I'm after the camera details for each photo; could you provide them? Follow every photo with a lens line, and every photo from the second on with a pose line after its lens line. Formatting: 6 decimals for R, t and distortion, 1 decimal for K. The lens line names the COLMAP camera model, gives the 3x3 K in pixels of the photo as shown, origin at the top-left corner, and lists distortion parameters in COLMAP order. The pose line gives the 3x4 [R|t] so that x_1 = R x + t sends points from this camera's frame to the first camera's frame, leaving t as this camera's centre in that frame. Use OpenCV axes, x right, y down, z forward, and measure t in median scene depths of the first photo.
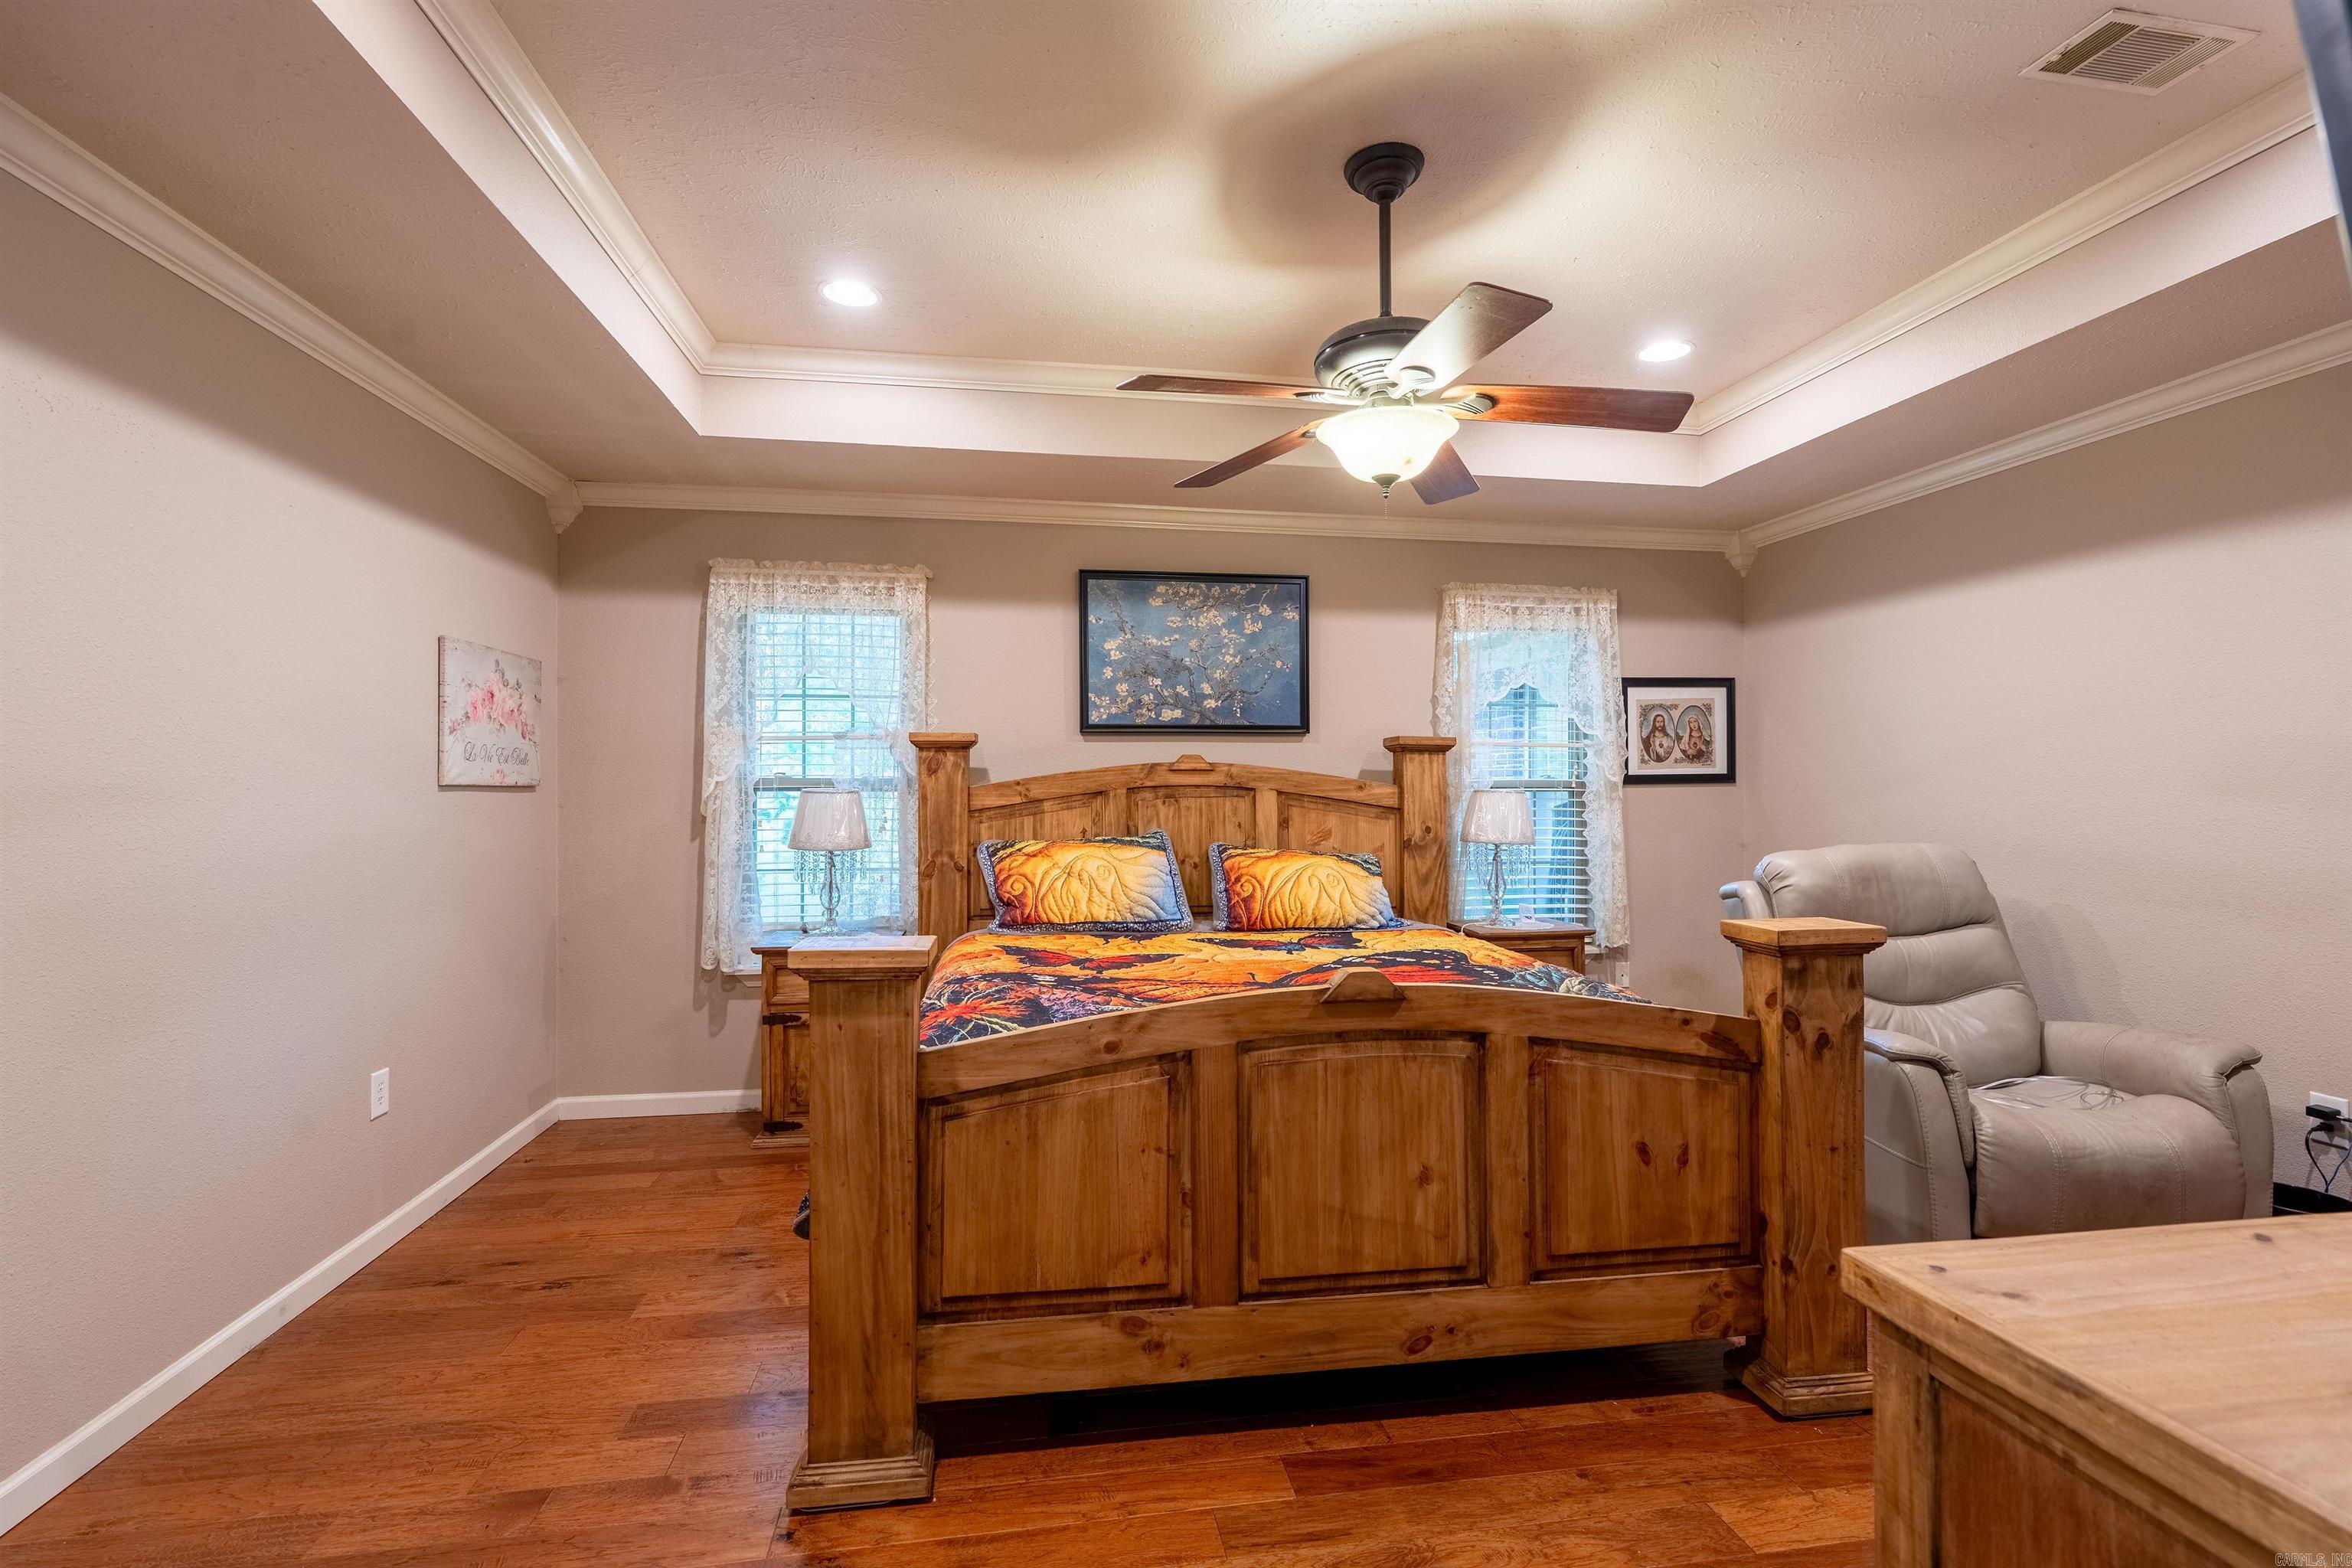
lens RADIAL K [[1053.9, 0, 1177.2], [0, 1053.9, 779.1], [0, 0, 1]] dist [-0.008595, 0.003876]
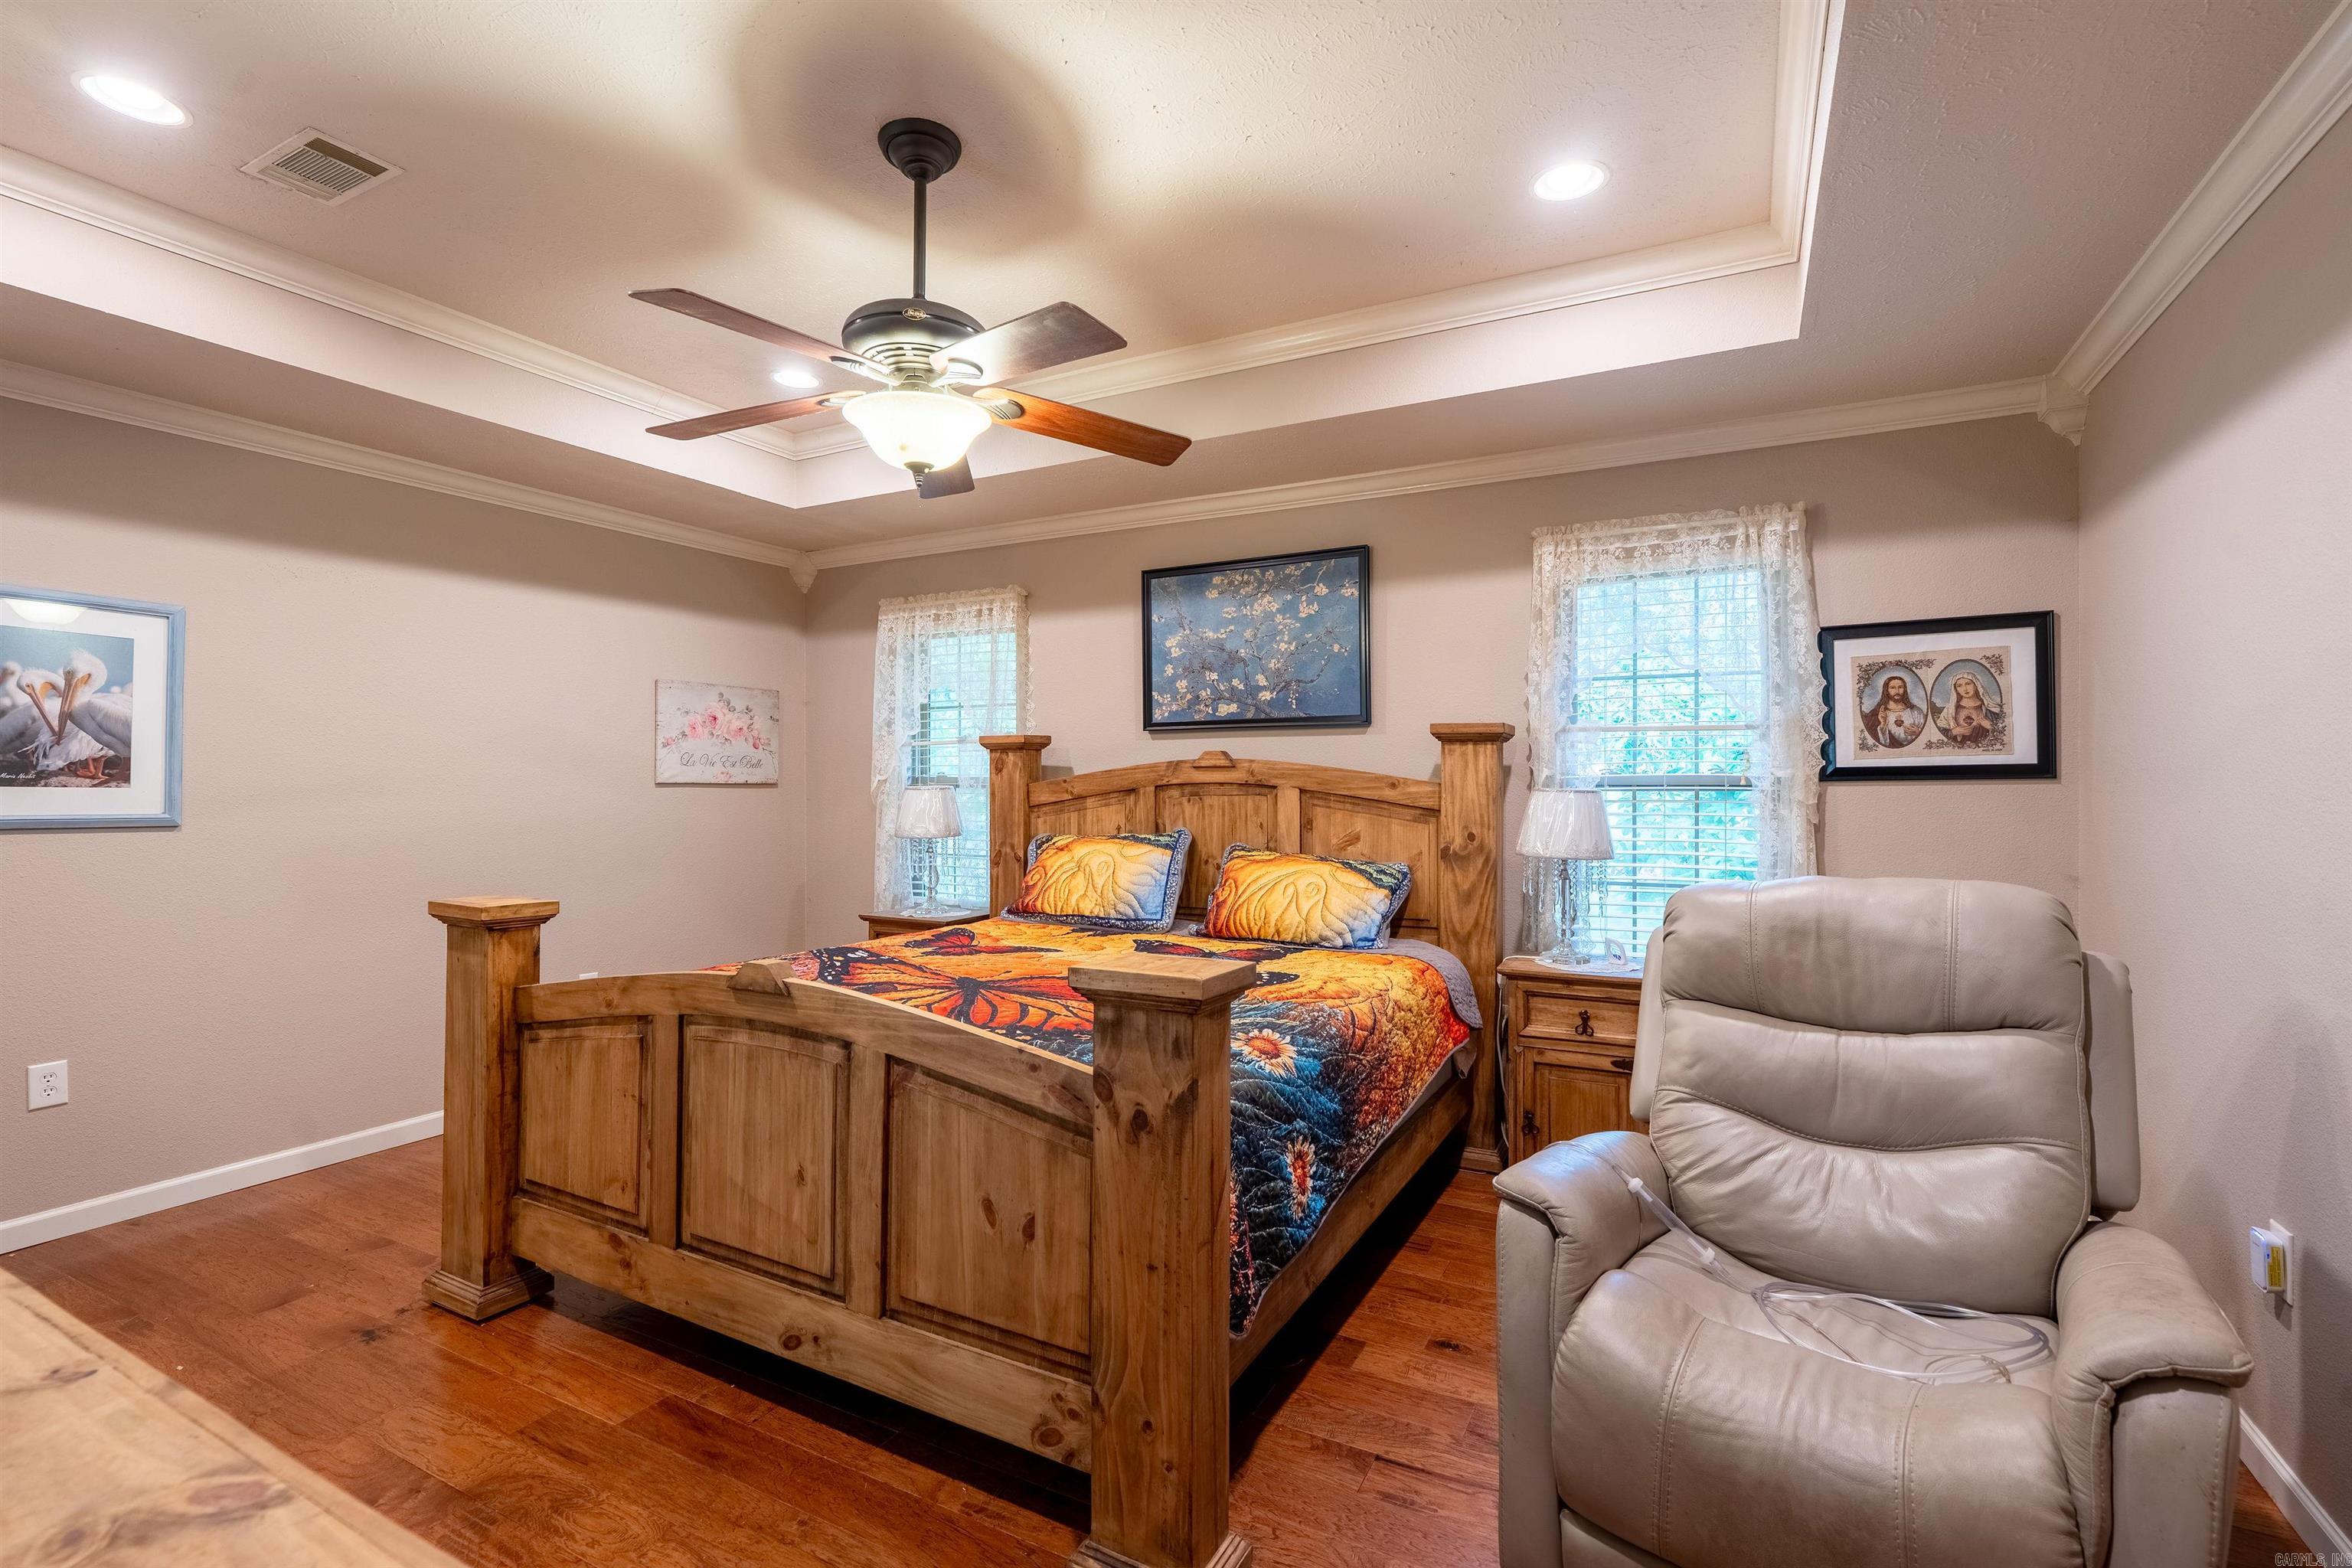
lens RADIAL K [[1053.9, 0, 1176.9], [0, 1053.9, 781.8], [0, 0, 1]] dist [-0.008595, 0.003876]
pose [[0.797977, -0.001467, -0.602687, 0.697471], [0.004151, 0.999987, 0.003062, 0.002372], [0.602674, -0.004945, 0.797972, 0.264622]]
